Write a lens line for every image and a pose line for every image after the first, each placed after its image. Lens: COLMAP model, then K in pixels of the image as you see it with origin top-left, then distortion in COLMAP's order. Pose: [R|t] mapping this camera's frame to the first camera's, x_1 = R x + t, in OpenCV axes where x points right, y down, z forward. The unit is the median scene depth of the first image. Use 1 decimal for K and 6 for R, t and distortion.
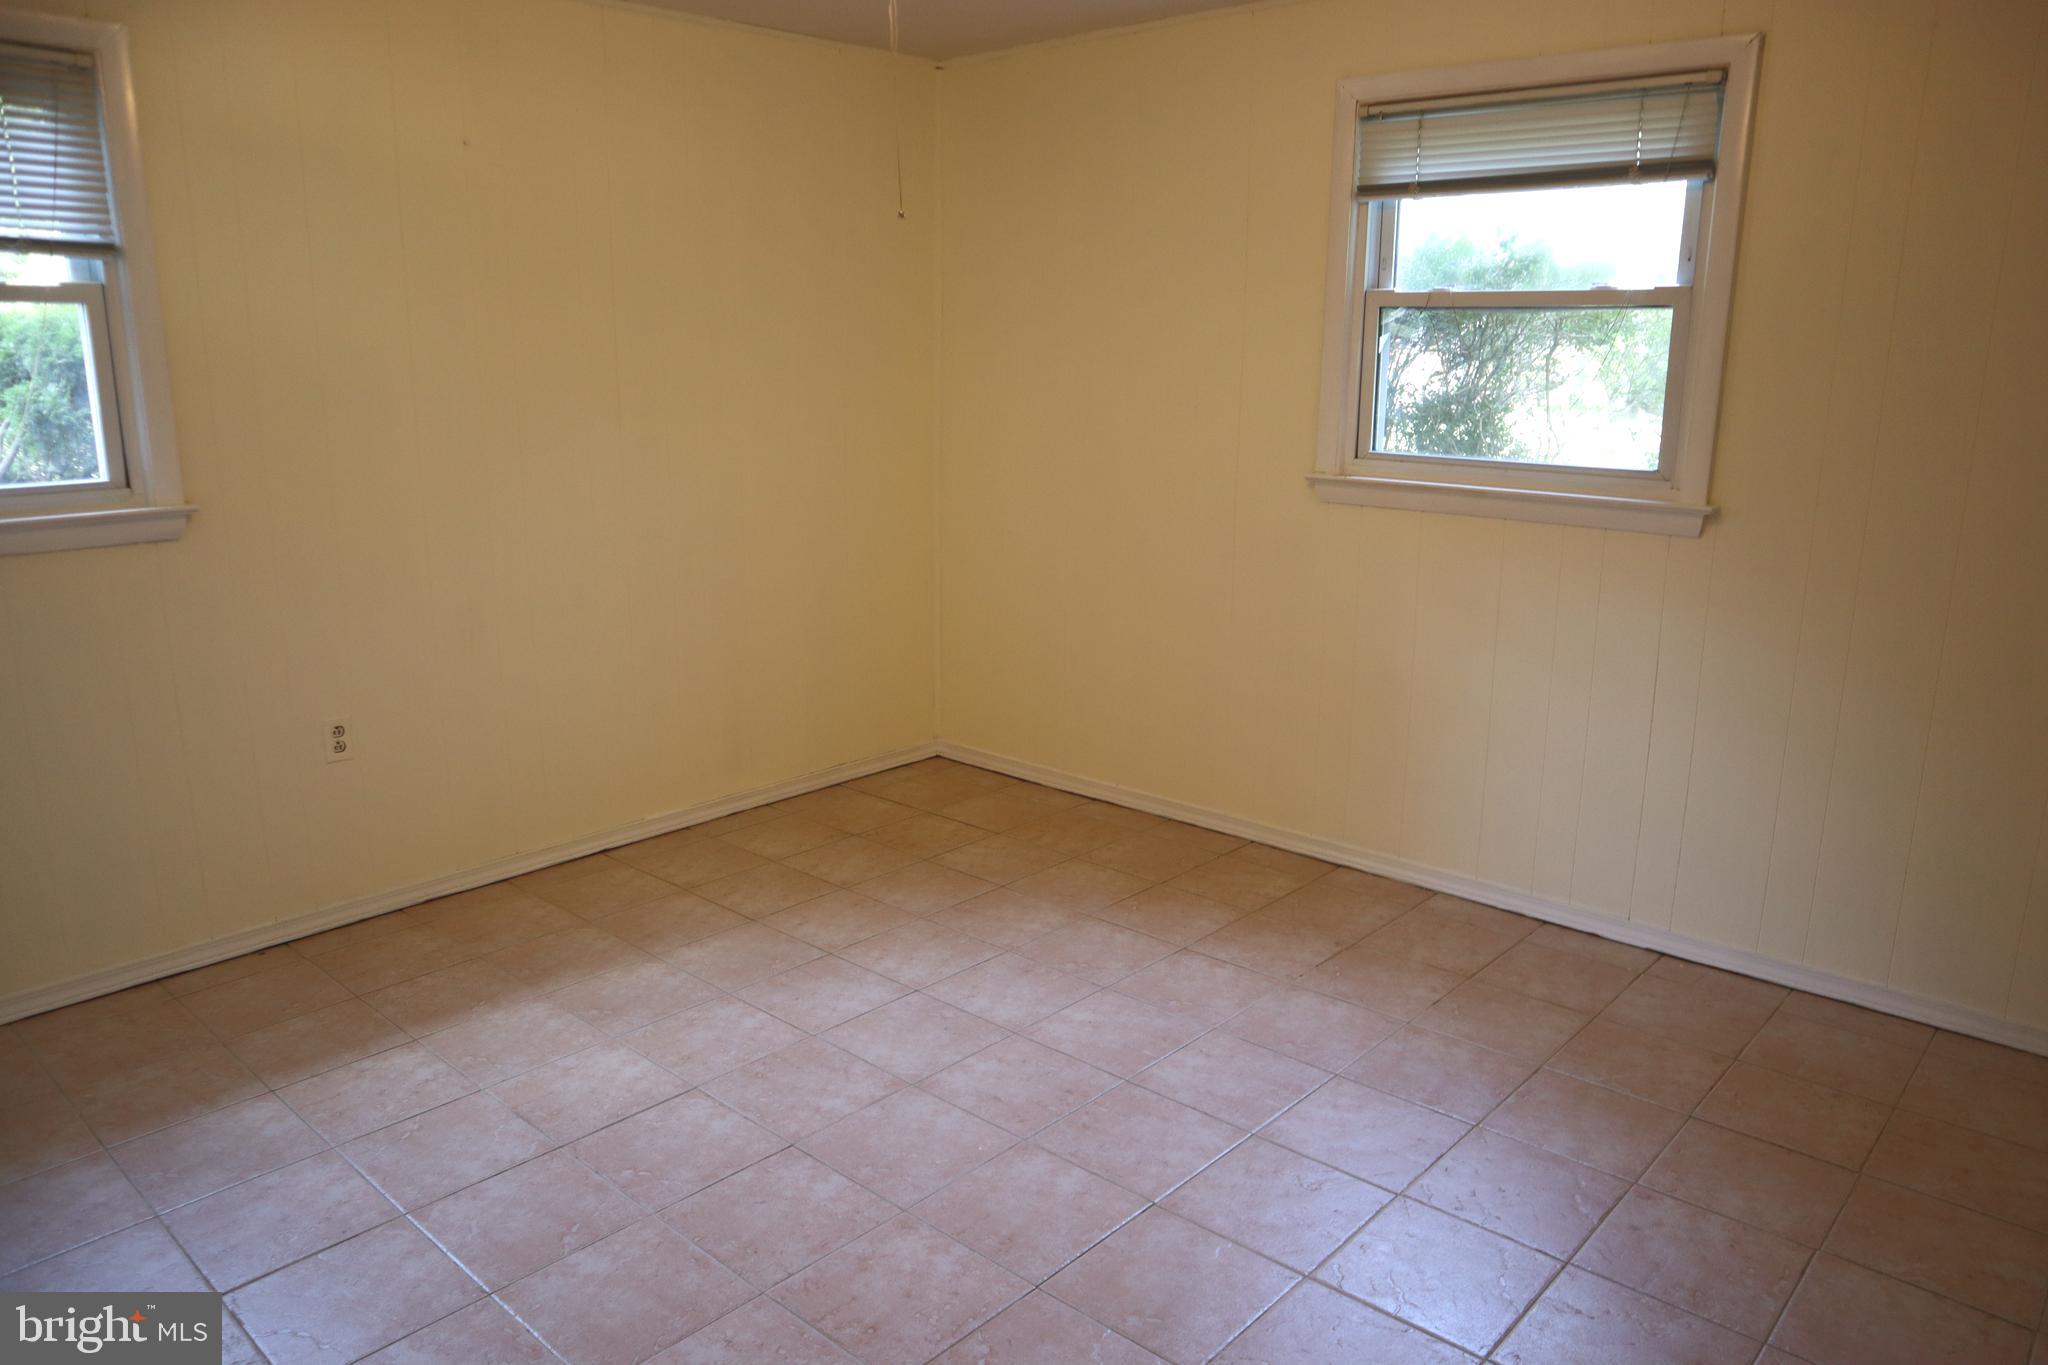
lens RADIAL K [[1403.4, 0, 1027.7], [0, 1403.4, 697.4], [0, 0, 1]] dist [-0.095955, 0.040853]
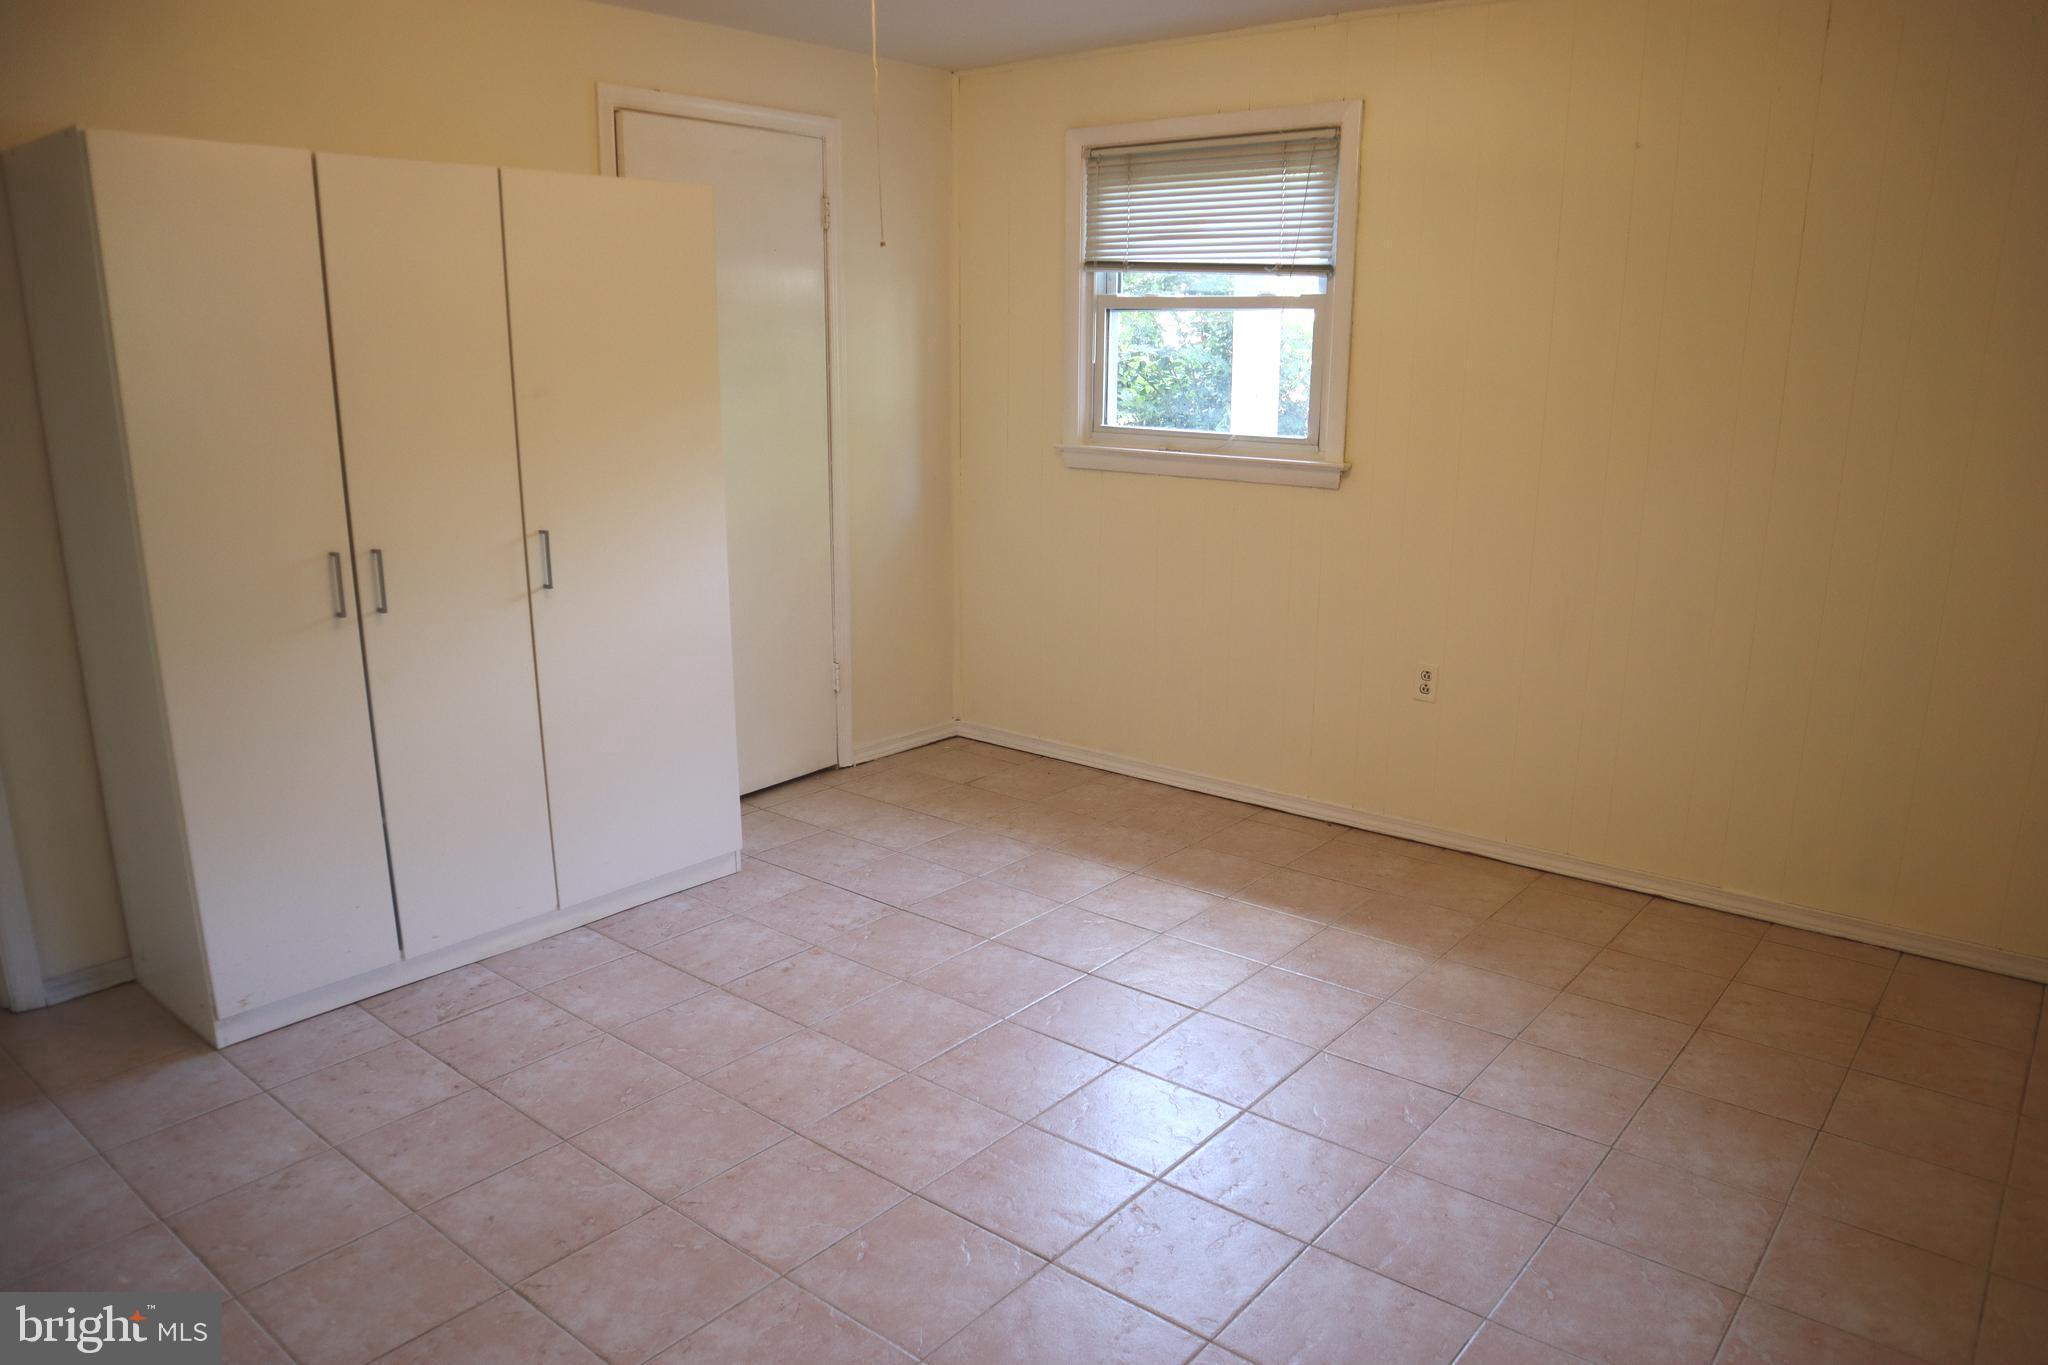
lens RADIAL K [[1403.4, 0, 1028.1], [0, 1403.4, 675.5], [0, 0, 1]] dist [-0.095955, 0.040853]
pose [[0.068507, 0.229609, -0.970869, 0.621041], [-0.247257, 0.946702, 0.206446, -0.136133], [0.966525, 0.225911, 0.121628, 0.536249]]
